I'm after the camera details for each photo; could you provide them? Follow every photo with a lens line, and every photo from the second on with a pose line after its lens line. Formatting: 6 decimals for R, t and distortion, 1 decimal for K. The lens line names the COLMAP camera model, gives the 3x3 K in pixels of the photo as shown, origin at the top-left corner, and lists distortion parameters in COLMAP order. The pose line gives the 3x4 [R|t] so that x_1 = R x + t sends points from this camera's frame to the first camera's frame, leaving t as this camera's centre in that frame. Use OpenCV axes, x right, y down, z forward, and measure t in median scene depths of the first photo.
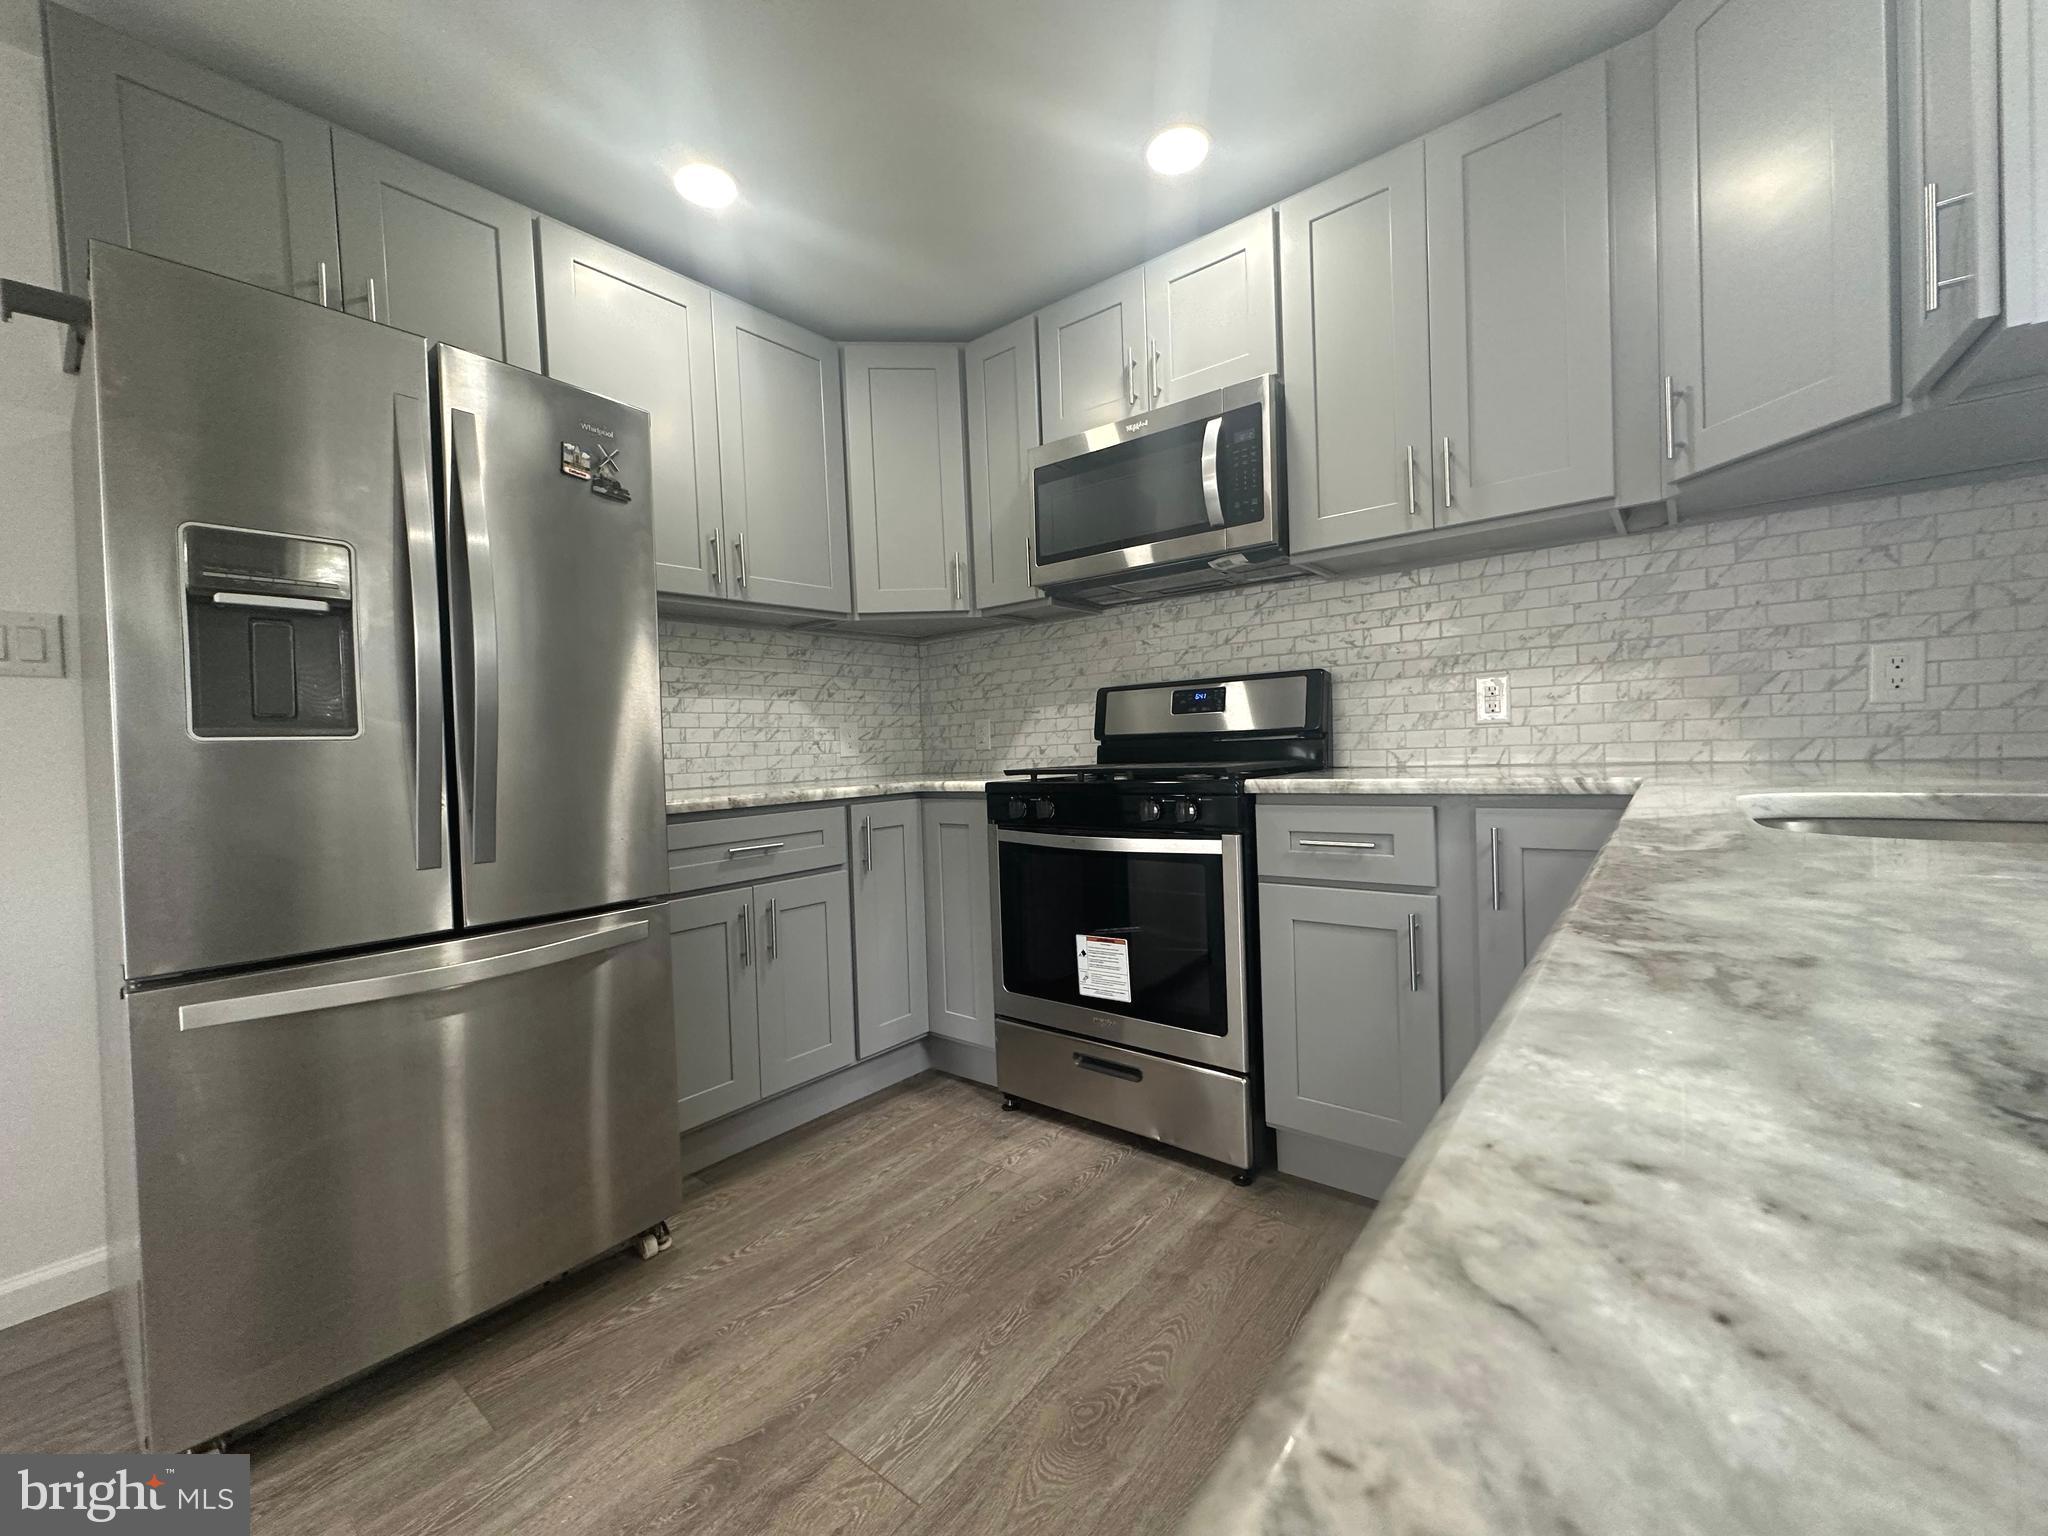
lens RADIAL K [[811.9, 0, 1025.5], [0, 811.9, 765.7], [0, 0, 1]] dist [-0.003064, 0.000460]
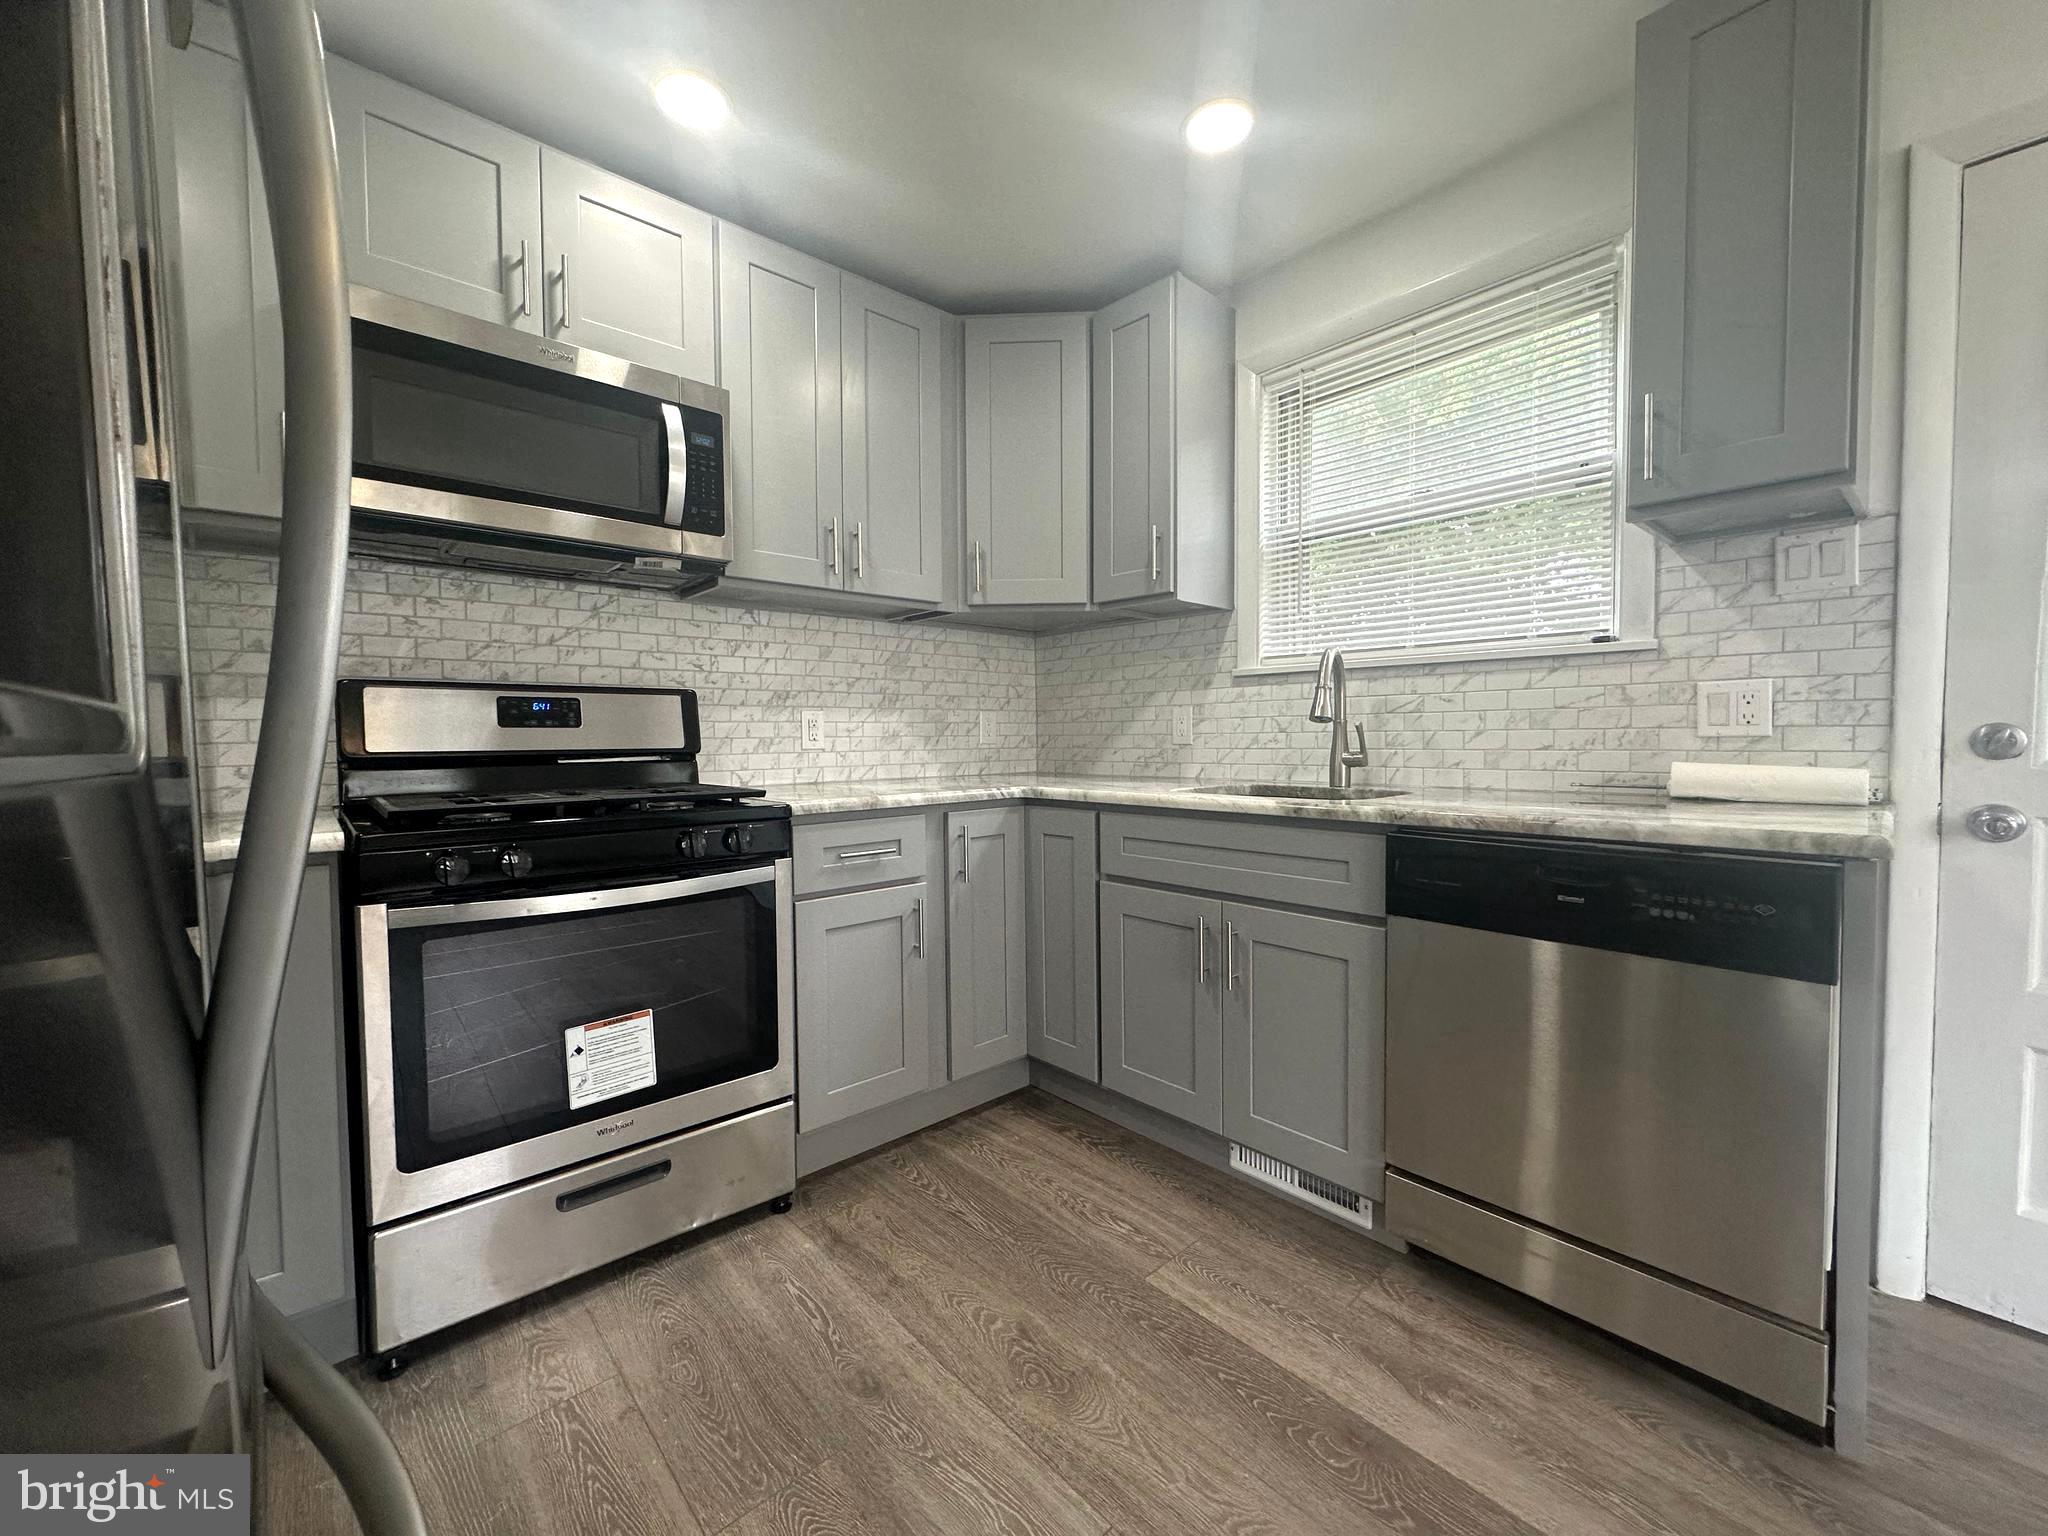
lens RADIAL K [[811.9, 0, 1023.3], [0, 811.9, 766.4], [0, 0, 1]] dist [-0.003064, 0.000460]
pose [[0.167868, -0.002824, 0.985806, -0.633450], [0.024376, 0.999702, -0.001287, -0.017587], [-0.985508, 0.024246, 0.167886, 0.510358]]
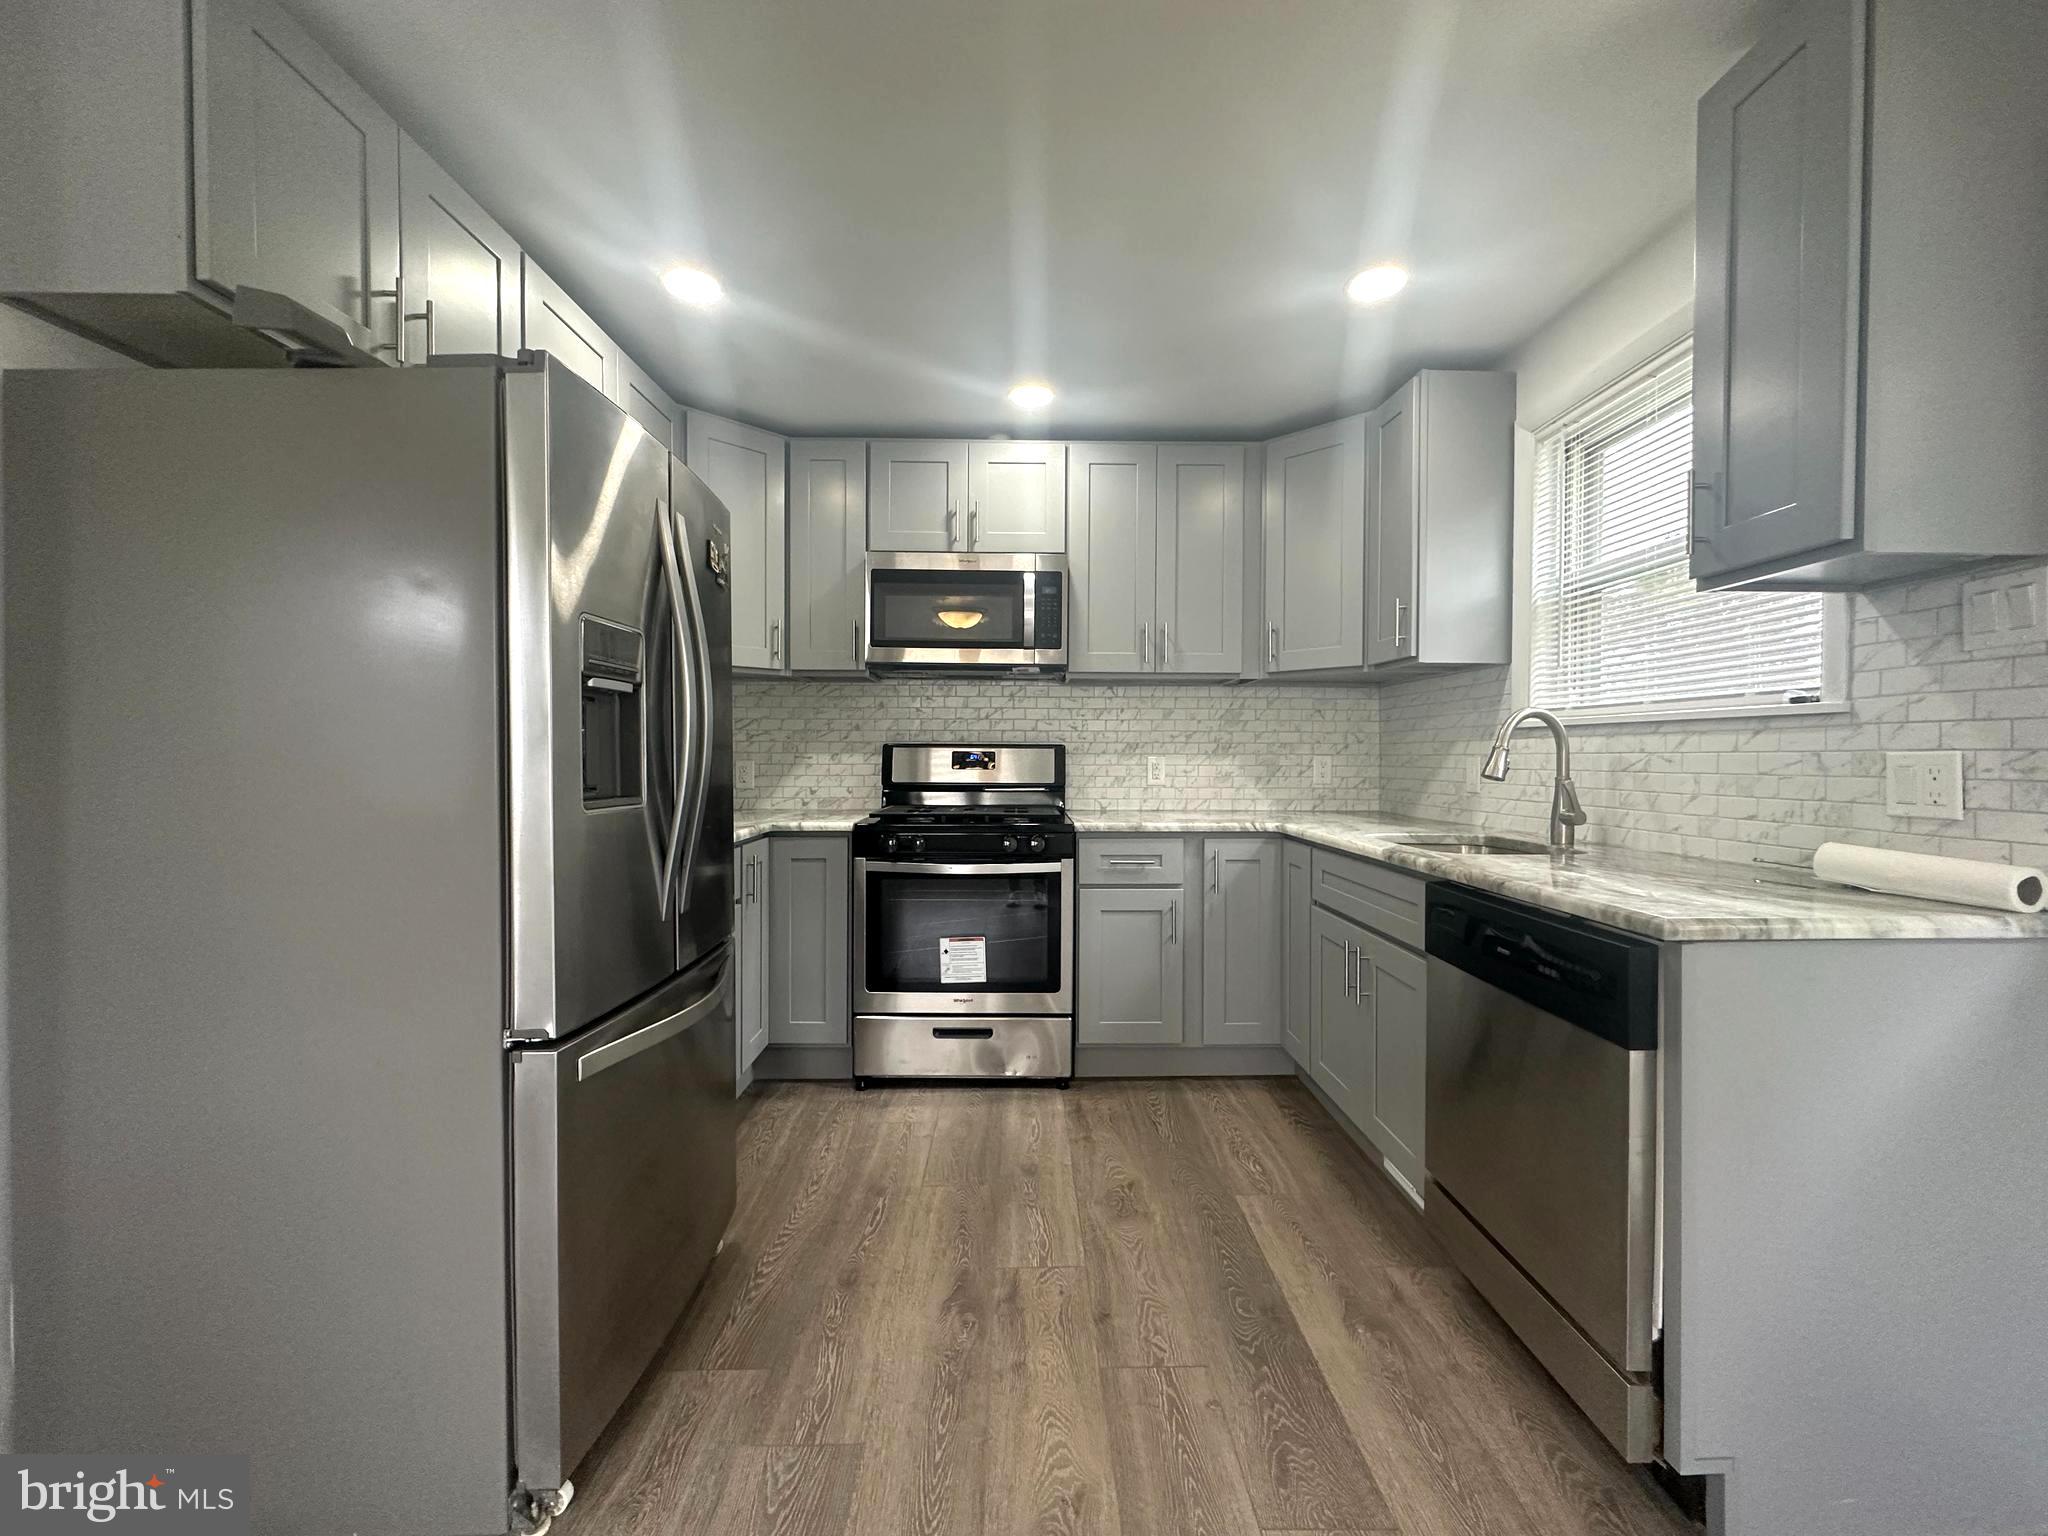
lens RADIAL K [[811.9, 0, 1025.2], [0, 811.9, 764.8], [0, 0, 1]] dist [-0.003064, 0.000460]
pose [[0.773704, 0.032333, 0.632722, -0.740163], [-0.017969, 0.999415, -0.029098, -0.043671], [-0.633293, 0.011143, 0.773832, -0.132438]]
